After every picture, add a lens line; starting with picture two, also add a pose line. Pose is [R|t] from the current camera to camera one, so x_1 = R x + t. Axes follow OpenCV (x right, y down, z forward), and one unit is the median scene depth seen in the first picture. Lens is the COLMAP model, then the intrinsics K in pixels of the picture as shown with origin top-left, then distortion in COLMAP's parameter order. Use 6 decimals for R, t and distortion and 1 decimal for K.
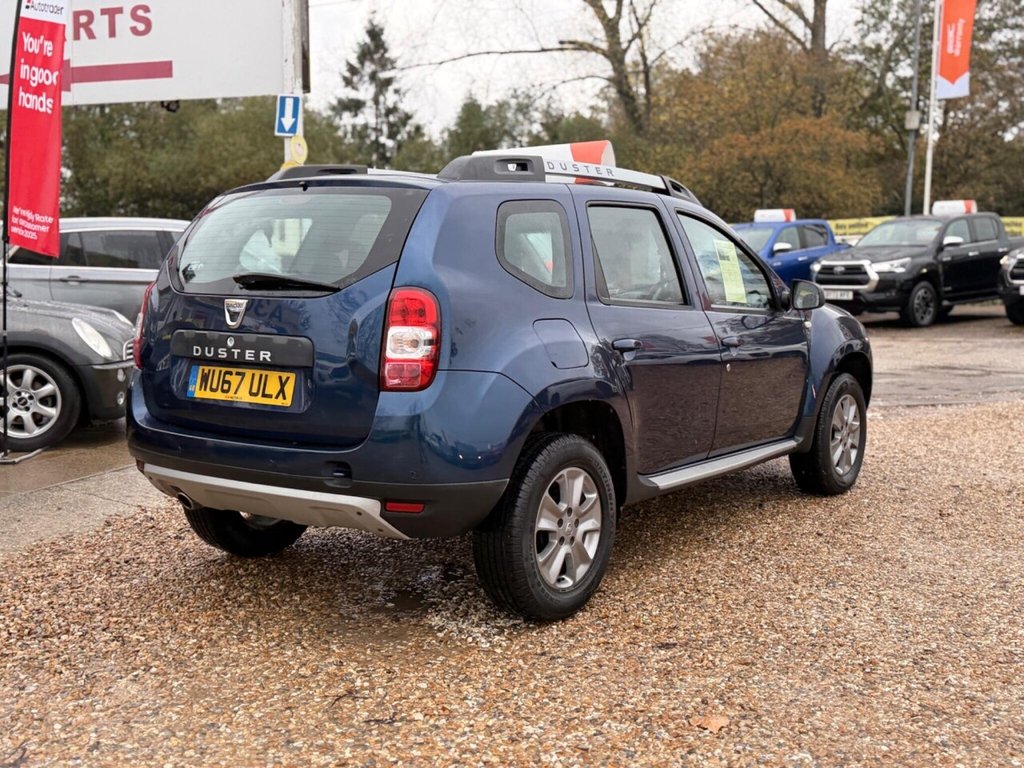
lens RADIAL K [[1154.0, 0, 518.5], [0, 1154.0, 389.4], [0, 0, 1]] dist [0.219928, -0.491332]
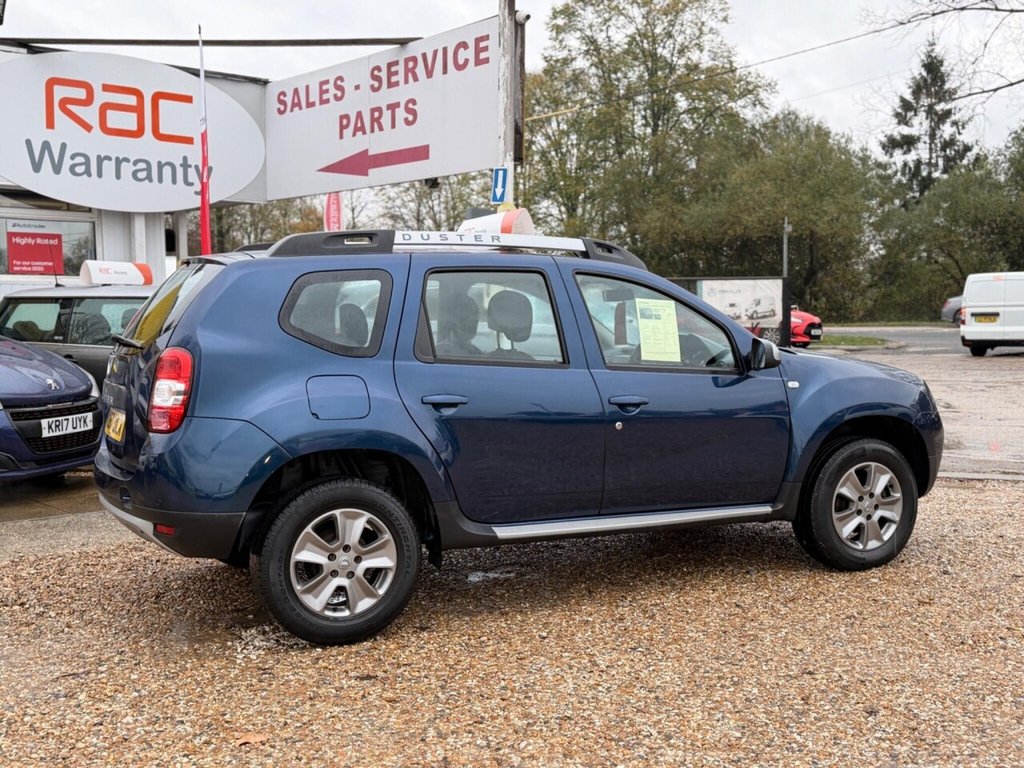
lens RADIAL K [[1154.0, 0, 518.5], [0, 1154.0, 389.4], [0, 0, 1]] dist [0.219928, -0.491332]
pose [[0.877917, 0.027414, -0.478028, 0.718507], [-0.044390, 0.998720, -0.024249, -0.027413], [0.476751, 0.042508, 0.878010, 0.088862]]
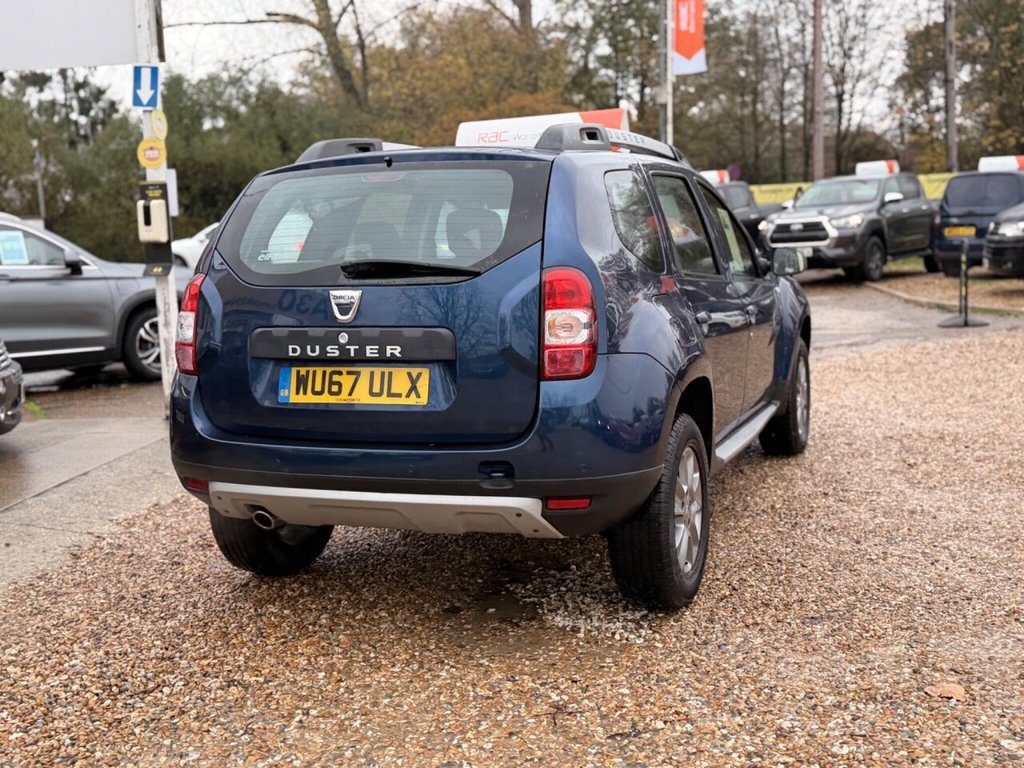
lens RADIAL K [[1154.0, 0, 518.5], [0, 1154.0, 389.4], [0, 0, 1]] dist [0.219928, -0.491332]
pose [[0.966767, -0.069609, 0.246000, -0.322110], [0.064987, 0.997524, 0.026867, -0.015749], [-0.247261, -0.009988, 0.968897, 0.098823]]
